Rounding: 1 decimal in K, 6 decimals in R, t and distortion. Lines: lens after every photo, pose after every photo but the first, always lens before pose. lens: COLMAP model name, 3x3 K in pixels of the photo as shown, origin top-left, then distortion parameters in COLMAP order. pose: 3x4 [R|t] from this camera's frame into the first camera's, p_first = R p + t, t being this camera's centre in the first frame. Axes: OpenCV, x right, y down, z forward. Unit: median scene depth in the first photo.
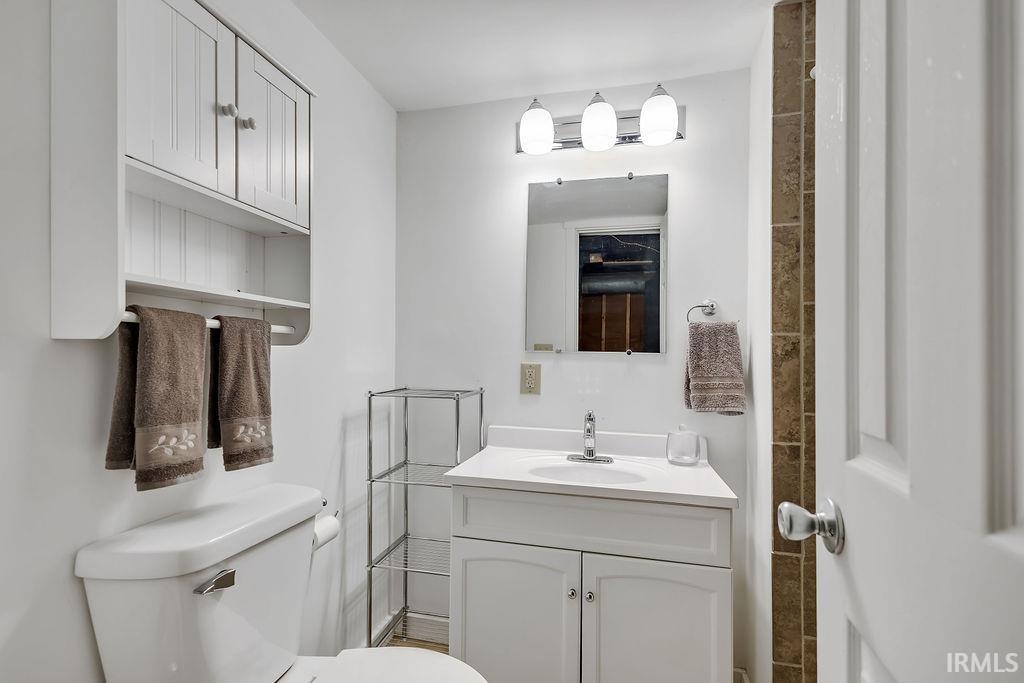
lens RADIAL K [[498.8, 0, 511.7], [0, 498.8, 349.8], [0, 0, 1]] dist [0.031136, -0.005356]
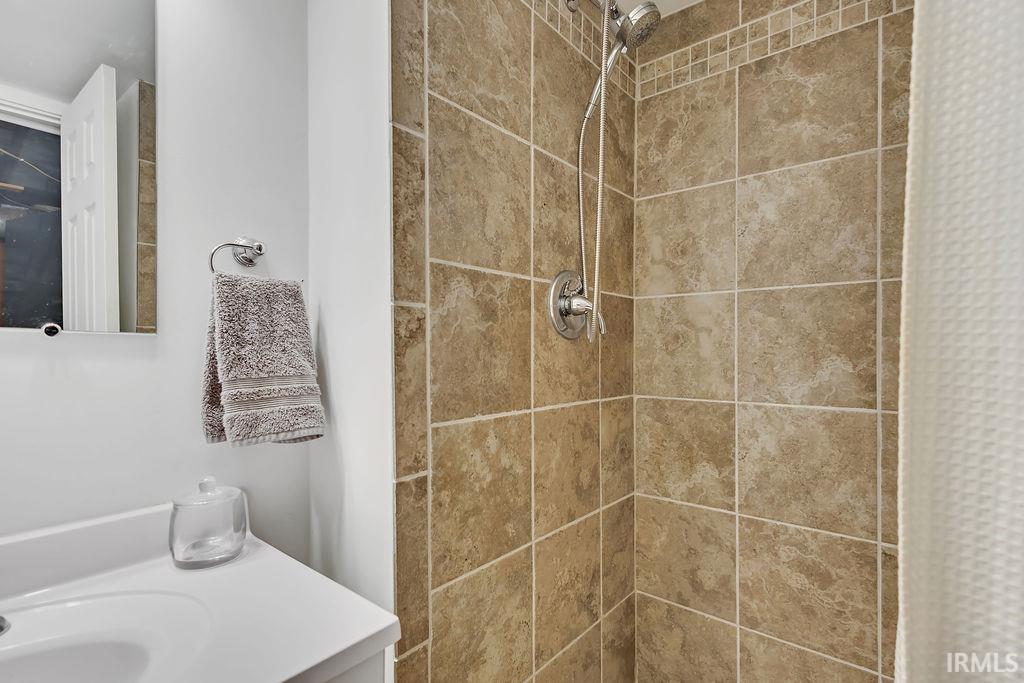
lens RADIAL K [[498.8, 0, 511.2], [0, 498.8, 349.2], [0, 0, 1]] dist [0.031136, -0.005356]
pose [[0.441006, -0.010400, 0.897444, 0.033913], [-0.008946, 0.999832, 0.015983, 0.013843], [-0.897460, -0.015077, 0.440839, 0.603576]]
